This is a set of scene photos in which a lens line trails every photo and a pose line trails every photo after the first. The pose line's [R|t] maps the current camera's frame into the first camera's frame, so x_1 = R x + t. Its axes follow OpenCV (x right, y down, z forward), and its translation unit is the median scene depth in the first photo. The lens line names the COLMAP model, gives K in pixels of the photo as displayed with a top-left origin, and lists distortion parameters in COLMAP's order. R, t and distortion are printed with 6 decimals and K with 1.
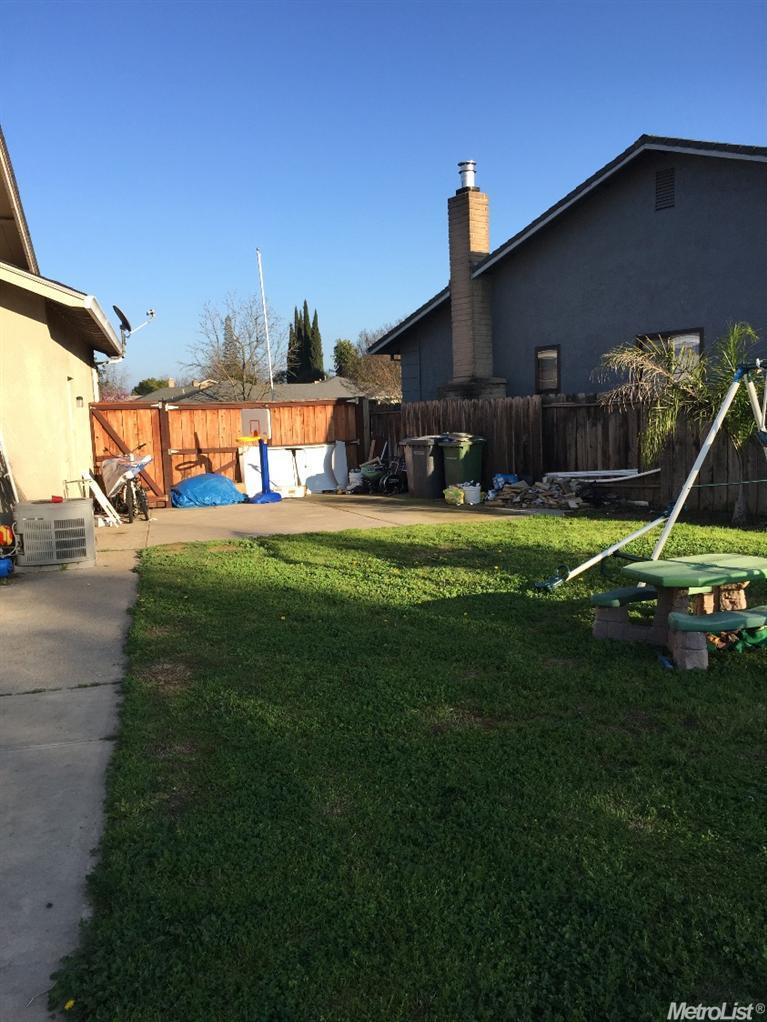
lens RADIAL K [[867.9, 0, 383.5], [0, 867.9, 511.0], [0, 0, 1]] dist [0.069229, -0.061671]
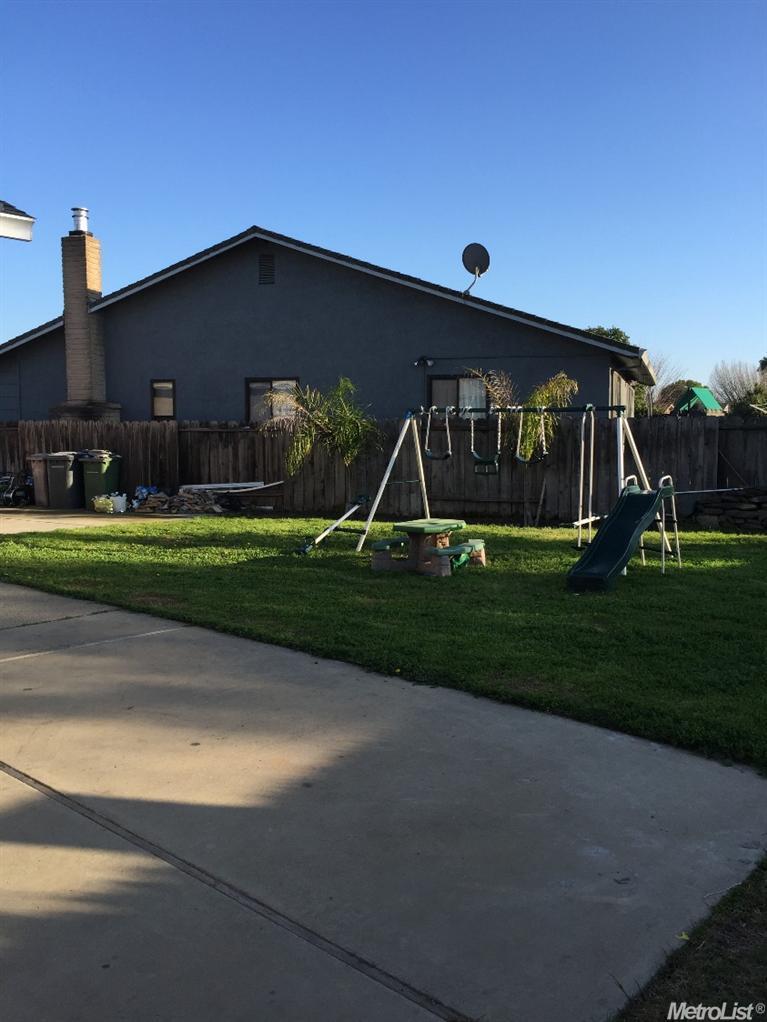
lens RADIAL K [[867.9, 0, 383.5], [0, 867.9, 511.0], [0, 0, 1]] dist [0.069229, -0.061671]
pose [[0.818034, -0.008377, 0.575109, -0.273160], [0.029292, 0.999203, -0.027111, 0.031752], [-0.574424, 0.039024, 0.817627, -0.138807]]
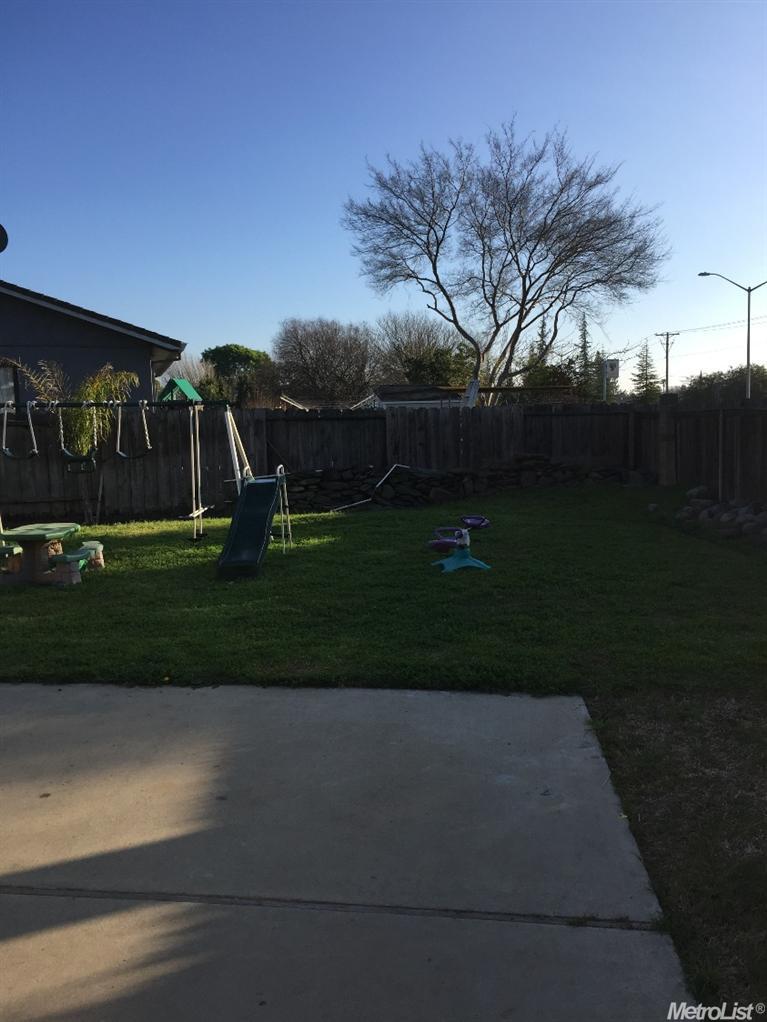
lens RADIAL K [[867.9, 0, 383.5], [0, 867.9, 511.0], [0, 0, 1]] dist [0.069229, -0.061671]
pose [[0.357633, -0.066409, 0.931498, -0.354843], [0.112954, 0.993221, 0.027442, 0.021190], [-0.927006, 0.095402, 0.362710, -0.057443]]
